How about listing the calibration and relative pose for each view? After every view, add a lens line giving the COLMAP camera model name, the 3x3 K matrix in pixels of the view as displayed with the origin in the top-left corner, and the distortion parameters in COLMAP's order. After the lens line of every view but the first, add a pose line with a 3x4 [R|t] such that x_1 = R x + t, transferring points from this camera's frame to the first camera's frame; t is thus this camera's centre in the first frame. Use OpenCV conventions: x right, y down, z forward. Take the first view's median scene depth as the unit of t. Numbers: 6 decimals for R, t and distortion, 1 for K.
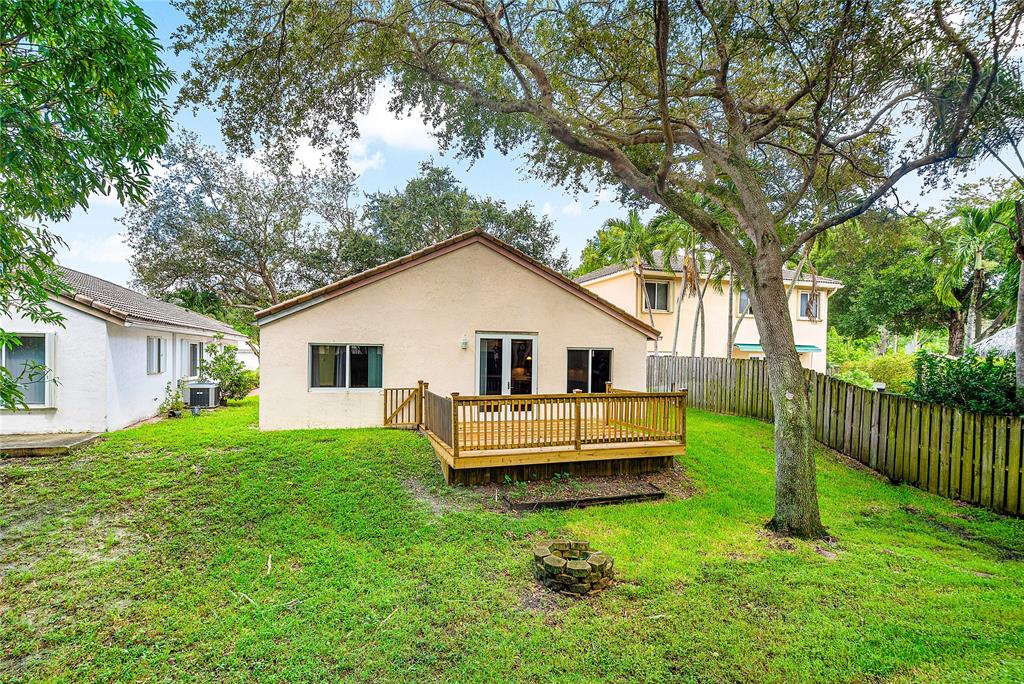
lens RADIAL K [[482.6, 0, 505.1], [0, 482.6, 343.9], [0, 0, 1]] dist [-0.006404, 0.001895]
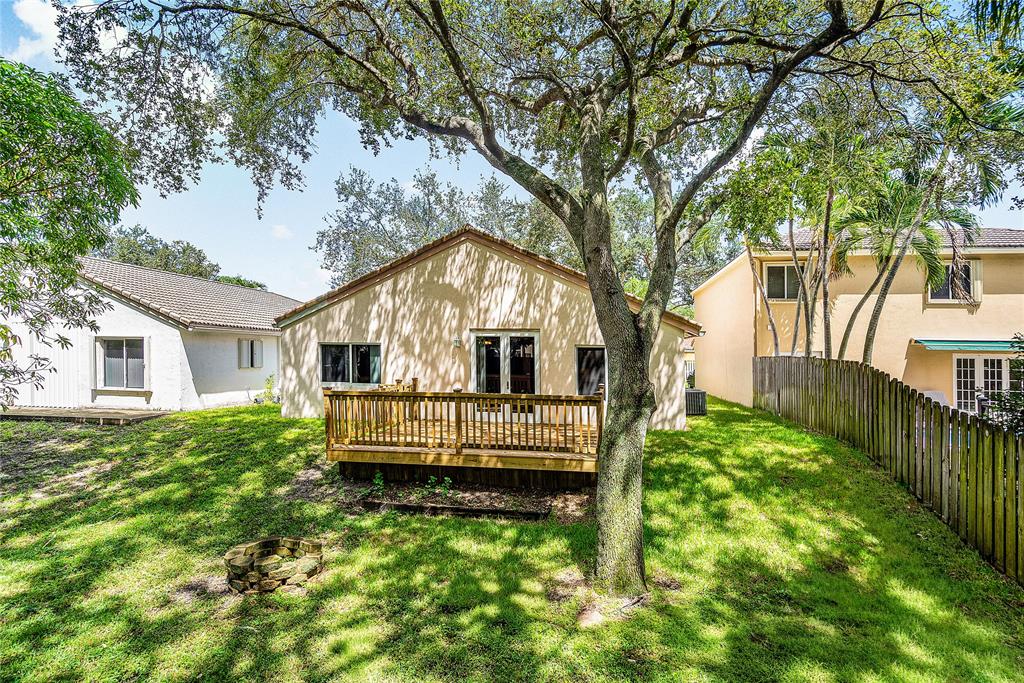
lens RADIAL K [[482.6, 0, 511.6], [0, 482.6, 337.4], [0, 0, 1]] dist [-0.006404, 0.001895]
pose [[0.908108, -0.014313, -0.418491, 0.428065], [0.007996, 0.999826, -0.016845, 0.007480], [0.418659, 0.011950, 0.908065, 0.130583]]
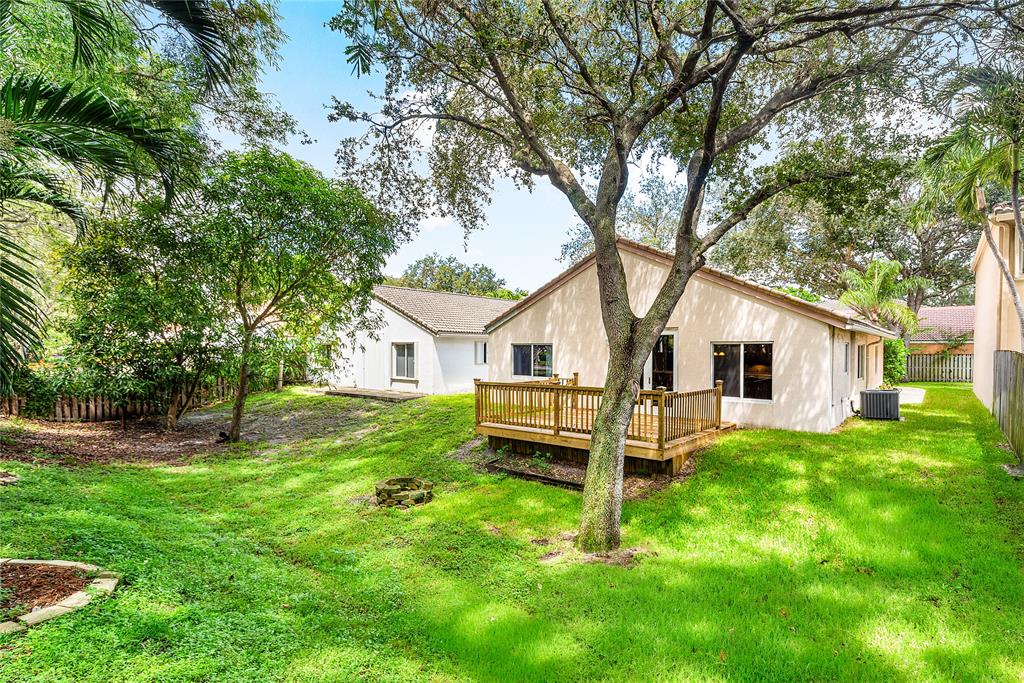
lens RADIAL K [[482.6, 0, 538.9], [0, 482.6, 327.7], [0, 0, 1]] dist [-0.006404, 0.001895]
pose [[0.568888, -0.047771, -0.821026, 0.719562], [0.028526, 0.998857, -0.038352, 0.006872], [0.821920, -0.001602, 0.569601, 0.214868]]
